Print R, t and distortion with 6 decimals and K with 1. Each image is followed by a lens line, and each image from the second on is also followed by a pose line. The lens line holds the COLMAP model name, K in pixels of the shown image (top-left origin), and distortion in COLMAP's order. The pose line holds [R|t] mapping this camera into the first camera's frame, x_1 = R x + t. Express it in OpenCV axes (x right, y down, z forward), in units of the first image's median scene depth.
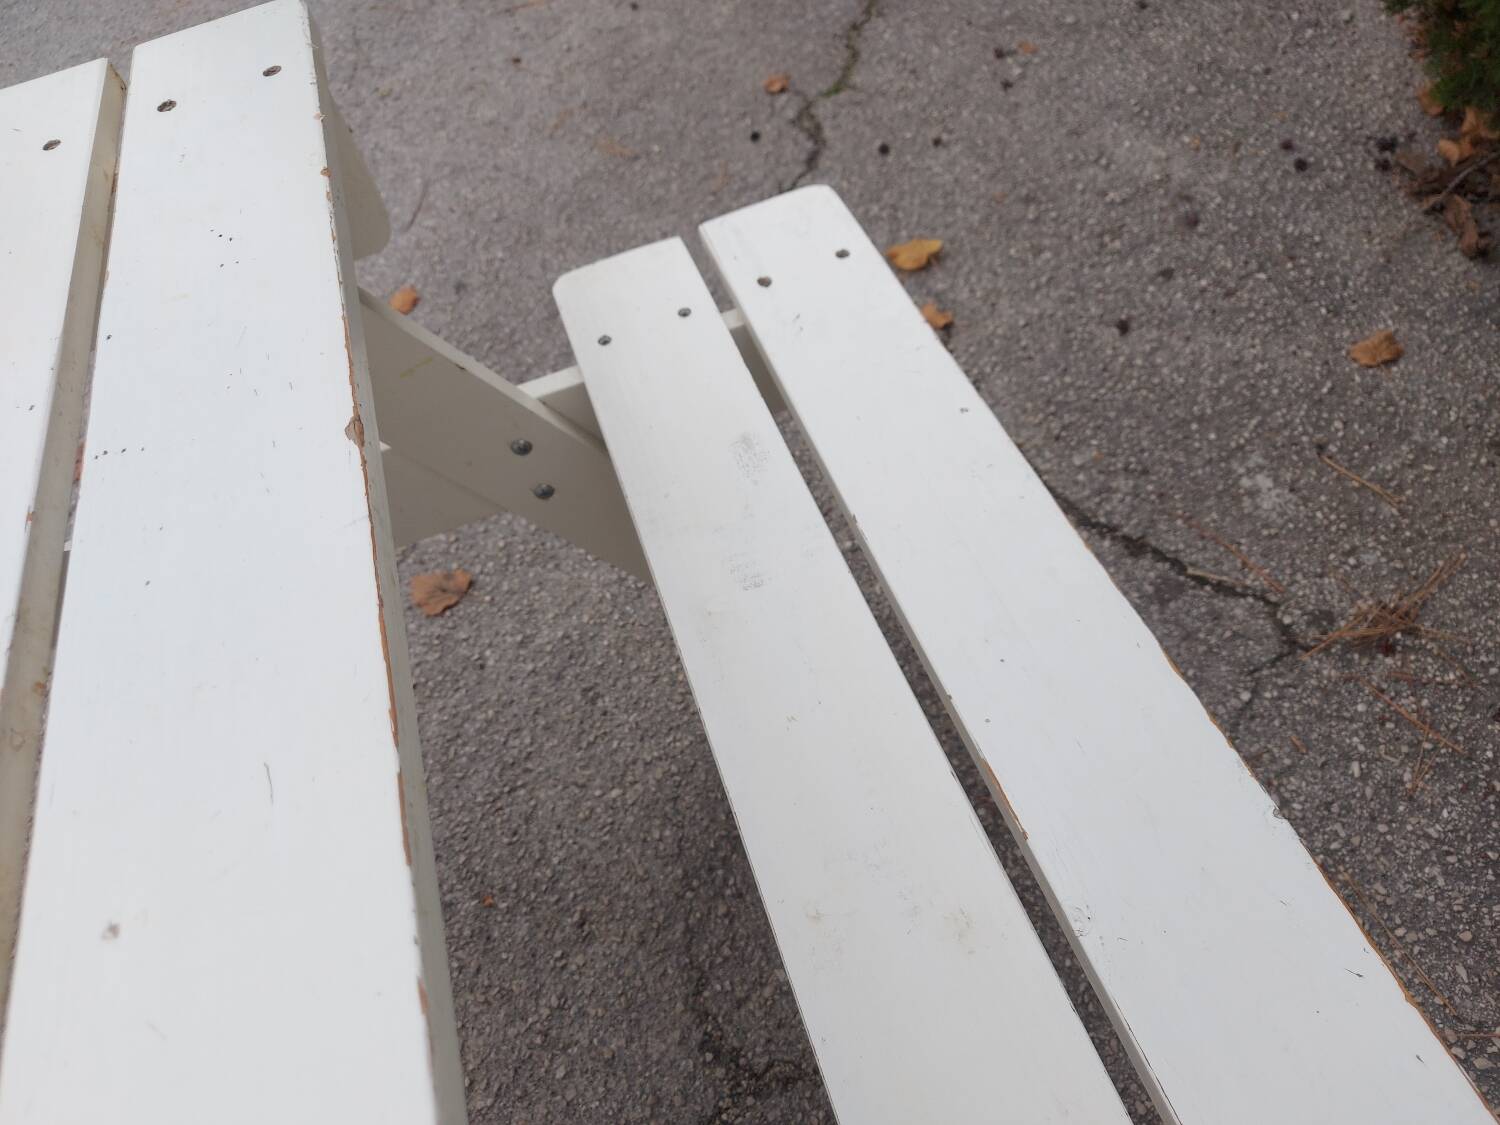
lens RADIAL K [[1085.8, 0, 748.1], [0, 1085.8, 572.4], [0, 0, 1]] dist [0.072209, -0.077899]
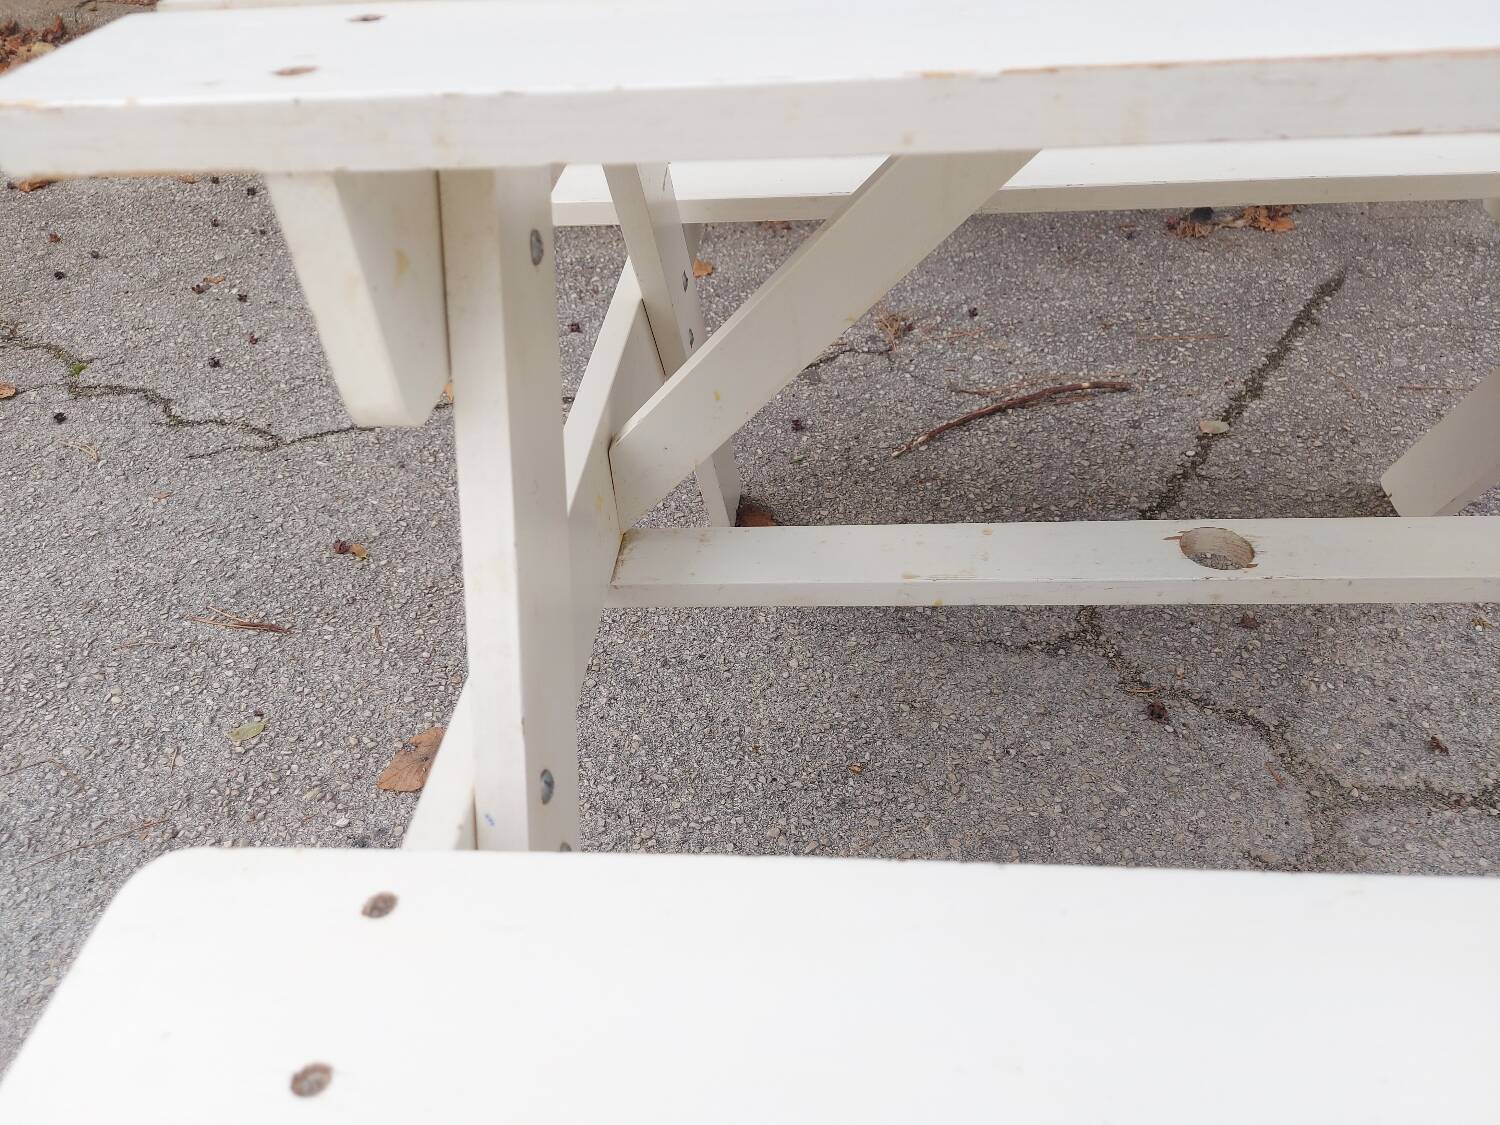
lens RADIAL K [[1085.8, 0, 742.0], [0, 1085.8, 571.1], [0, 0, 1]] dist [0.072209, -0.077899]
pose [[0.383015, -0.455524, 0.803615, -0.816891], [0.716381, 0.695700, 0.052916, 0.048322], [-0.583180, 0.555427, 0.592792, 0.333745]]
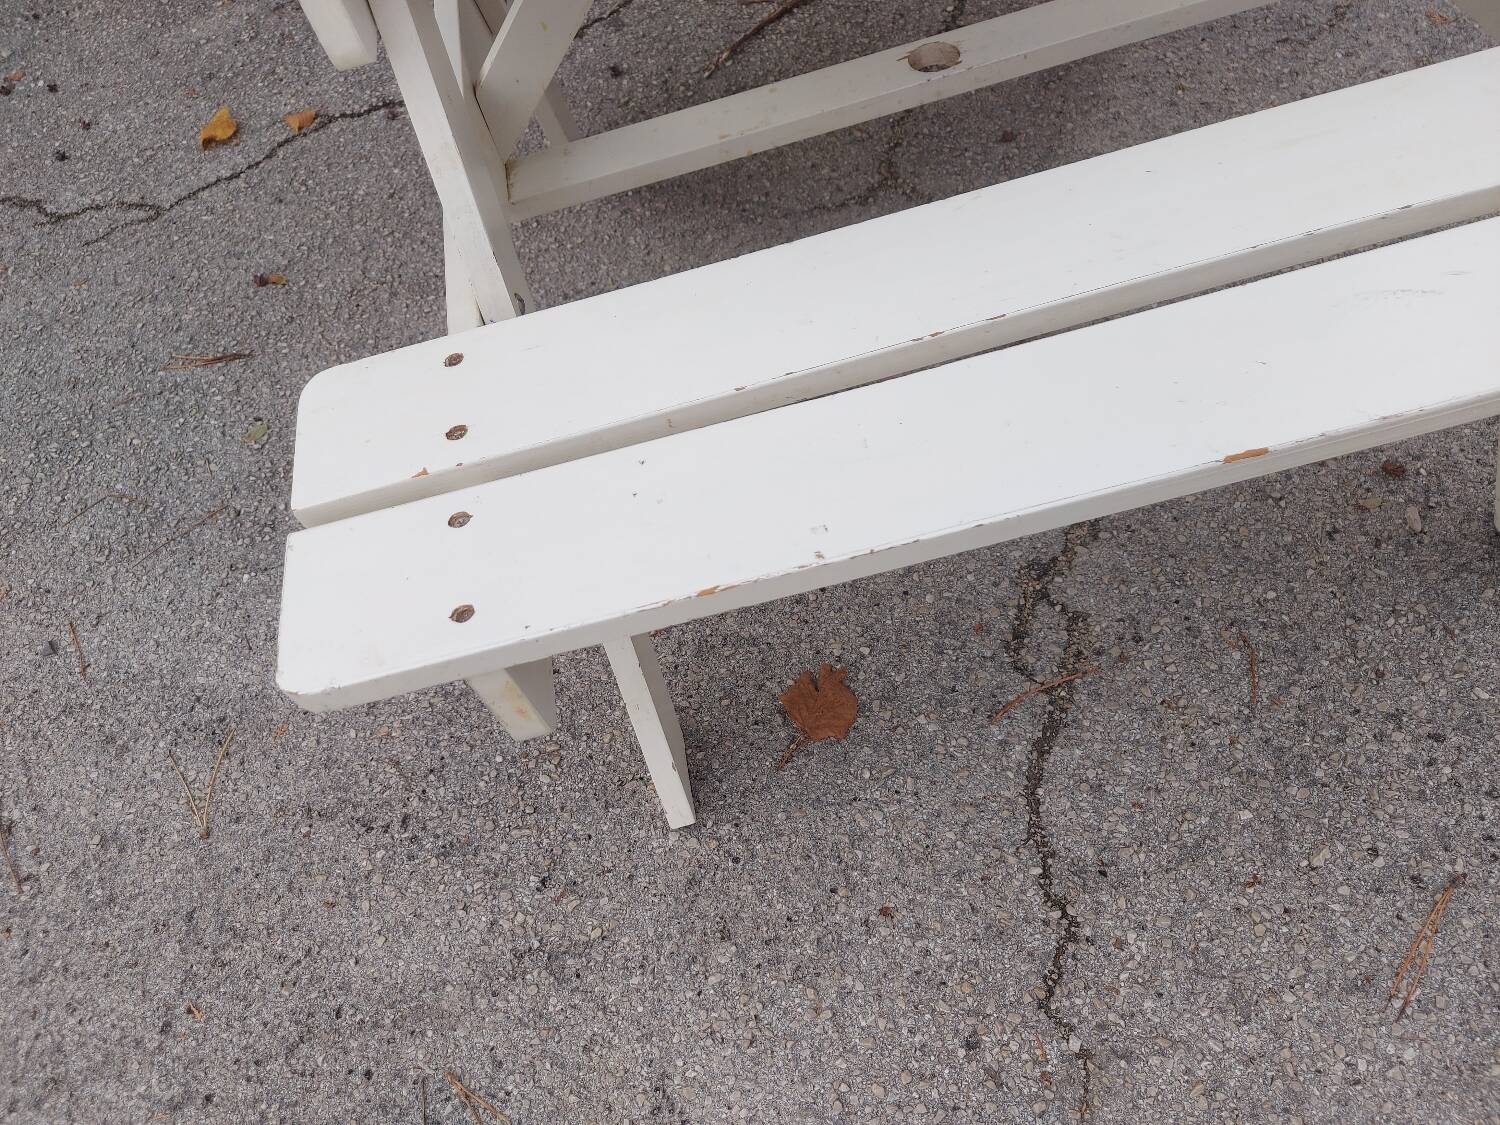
lens RADIAL K [[1085.8, 0, 749.0], [0, 1085.8, 568.7], [0, 0, 1]] dist [0.072209, -0.077899]
pose [[0.153935, -0.724552, 0.671810, -1.072316], [0.858013, 0.435209, 0.272775, 0.081184], [-0.490017, 0.534432, 0.688669, 0.239929]]
